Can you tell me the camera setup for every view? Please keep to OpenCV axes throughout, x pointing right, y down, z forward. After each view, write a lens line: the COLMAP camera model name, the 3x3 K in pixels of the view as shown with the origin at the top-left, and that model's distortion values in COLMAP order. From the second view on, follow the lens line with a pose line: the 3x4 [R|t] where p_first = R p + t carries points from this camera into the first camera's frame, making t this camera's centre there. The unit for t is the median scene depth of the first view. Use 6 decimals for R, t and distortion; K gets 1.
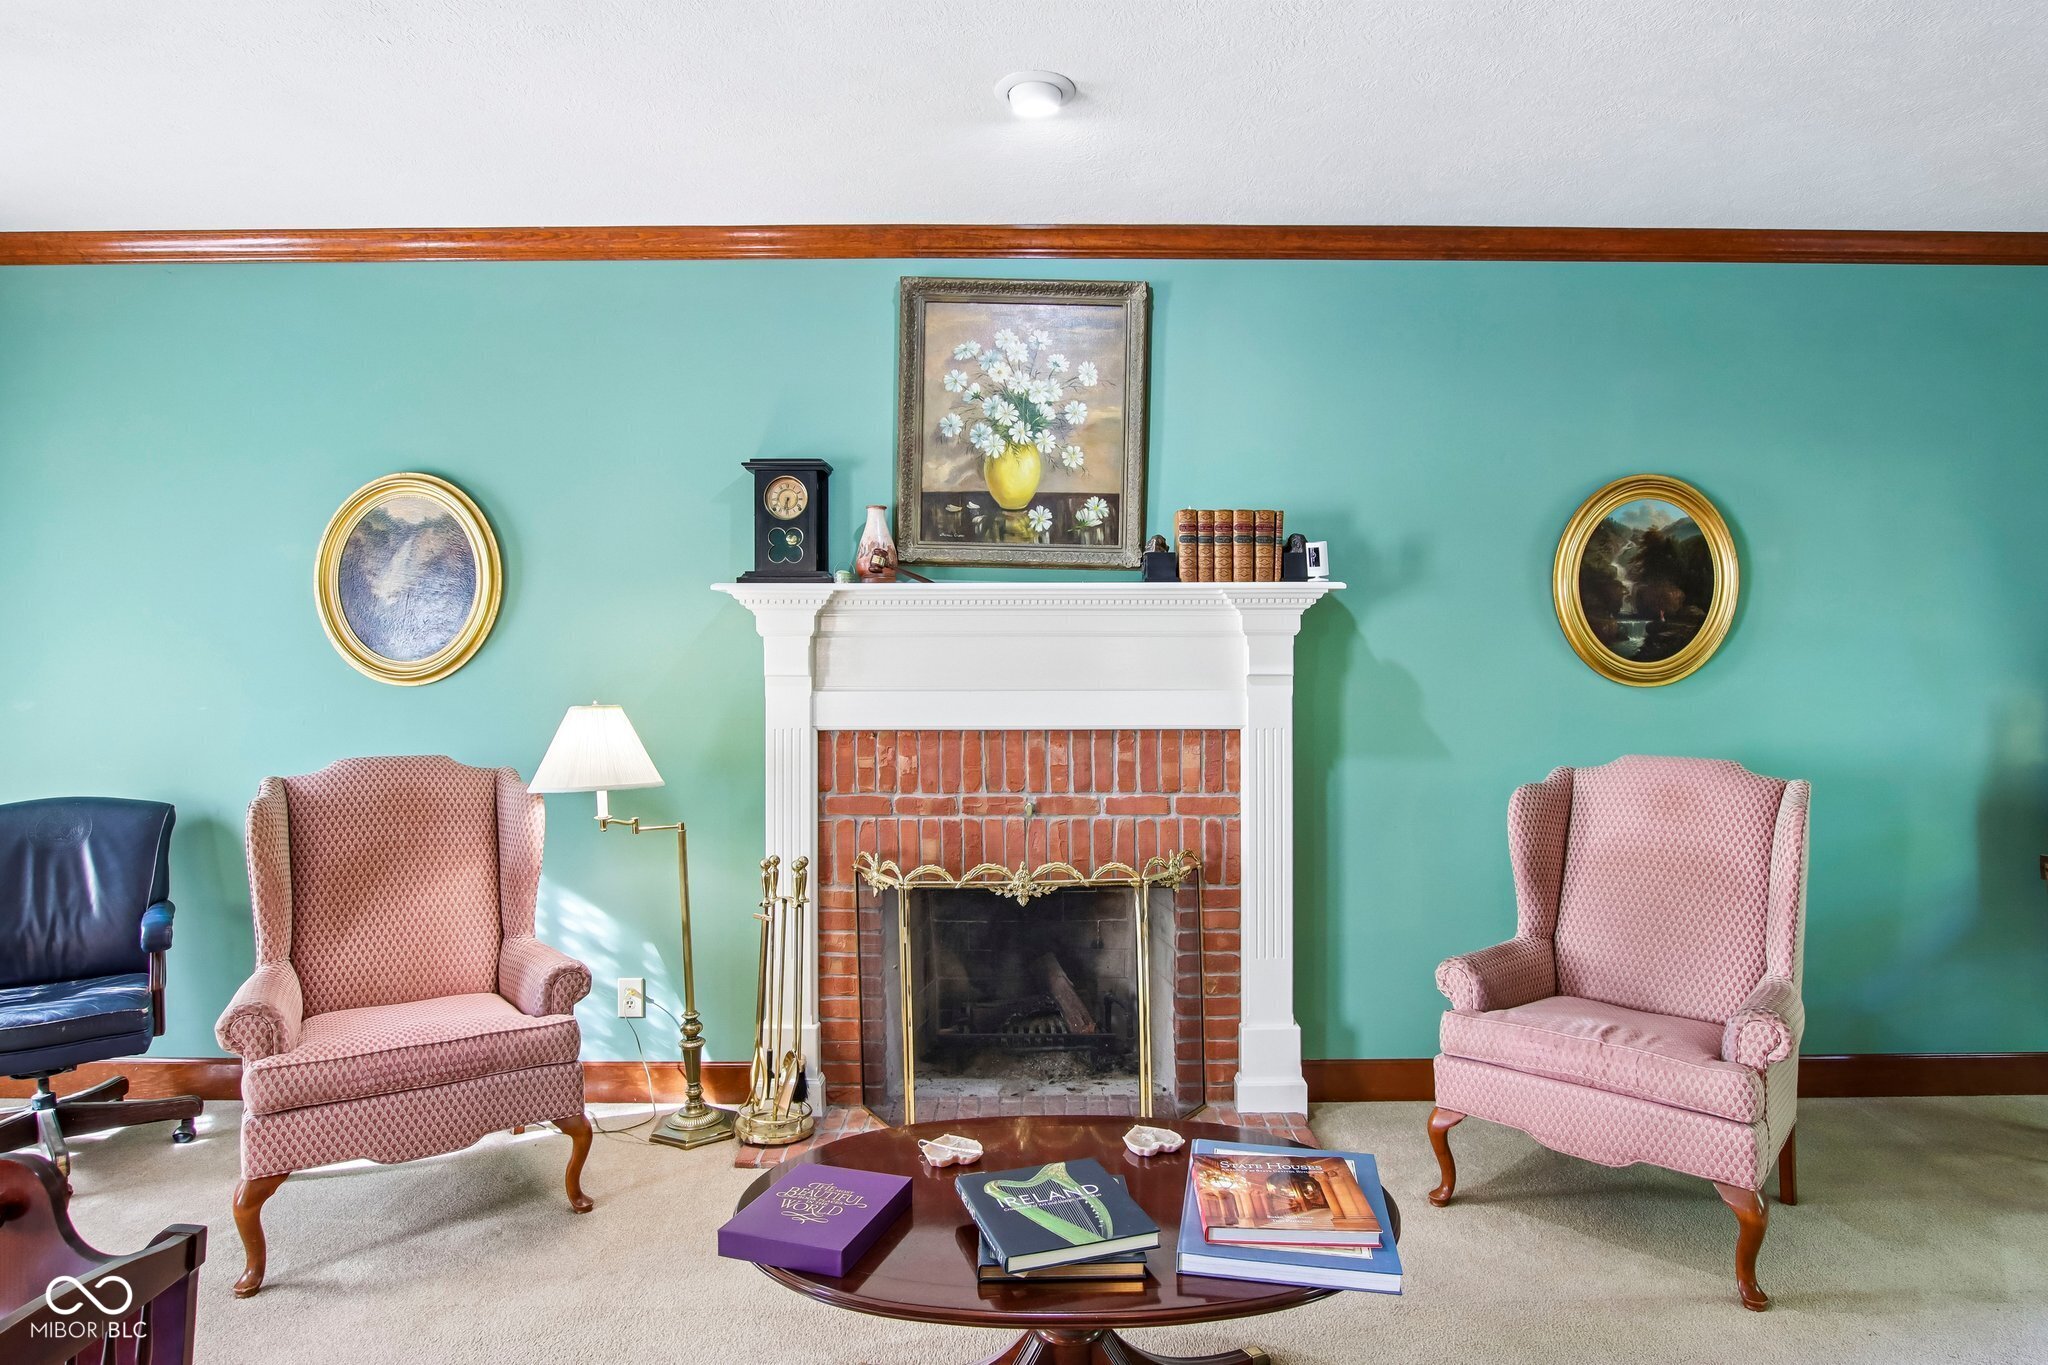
lens RADIAL K [[1121.4, 0, 1020.8], [0, 1121.4, 662.2], [0, 0, 1]] dist [-0.025729, 0.005441]
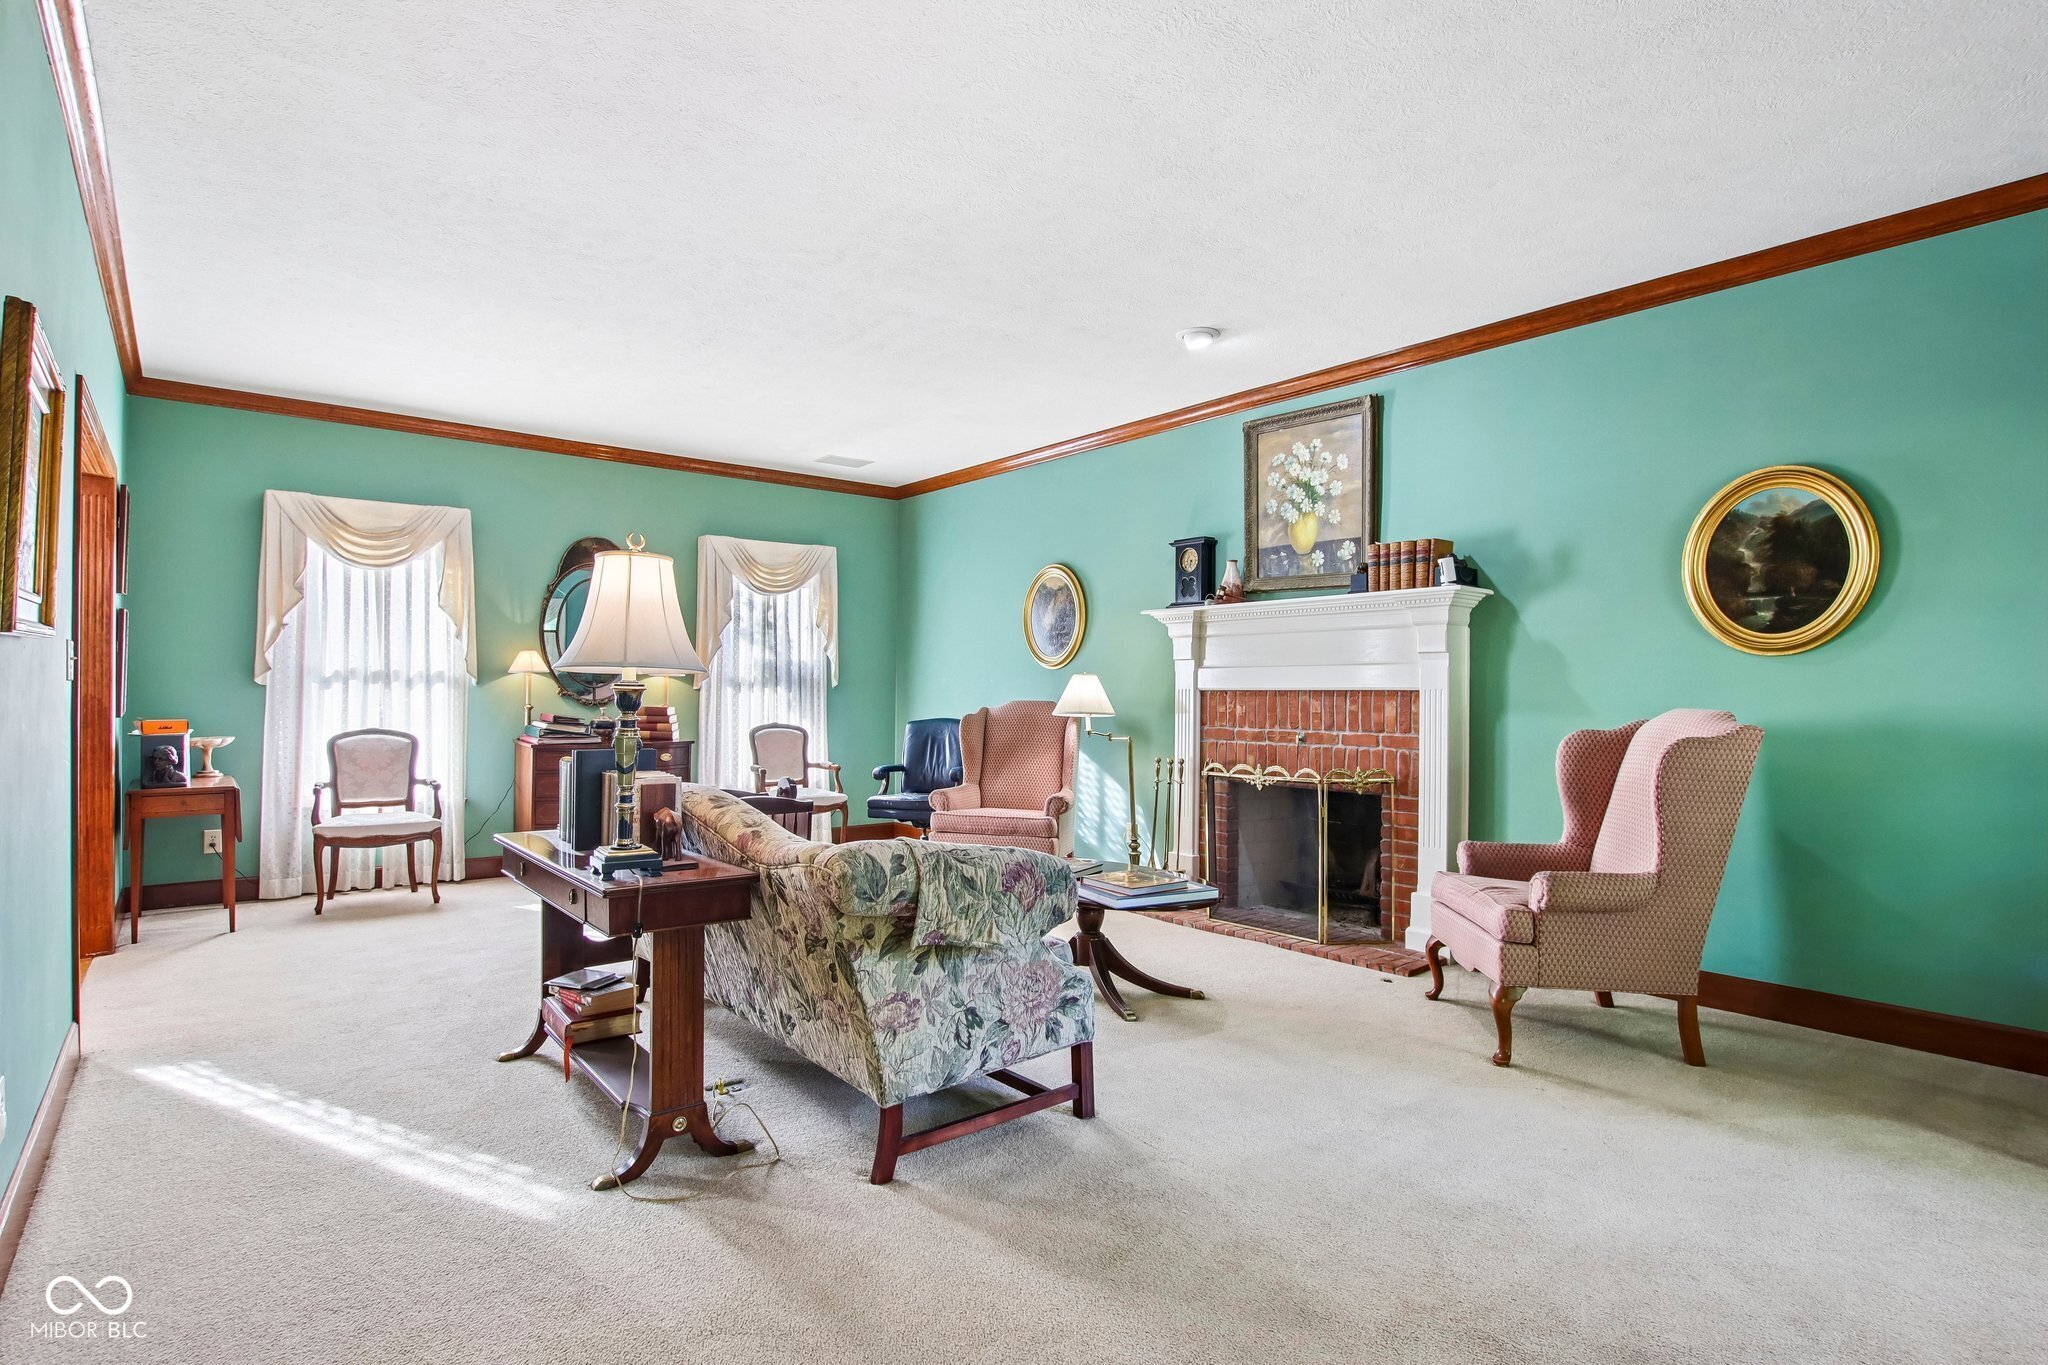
lens RADIAL K [[970.3, 0, 1038.3], [0, 970.3, 687.0], [0, 0, 1]] dist [-0.040373, 0.008930]
pose [[0.653494, 0.001141, -0.756931, 0.802732], [-0.001785, 0.999998, -0.000034, 0.055493], [0.756929, 0.001373, 0.653495, -0.191315]]
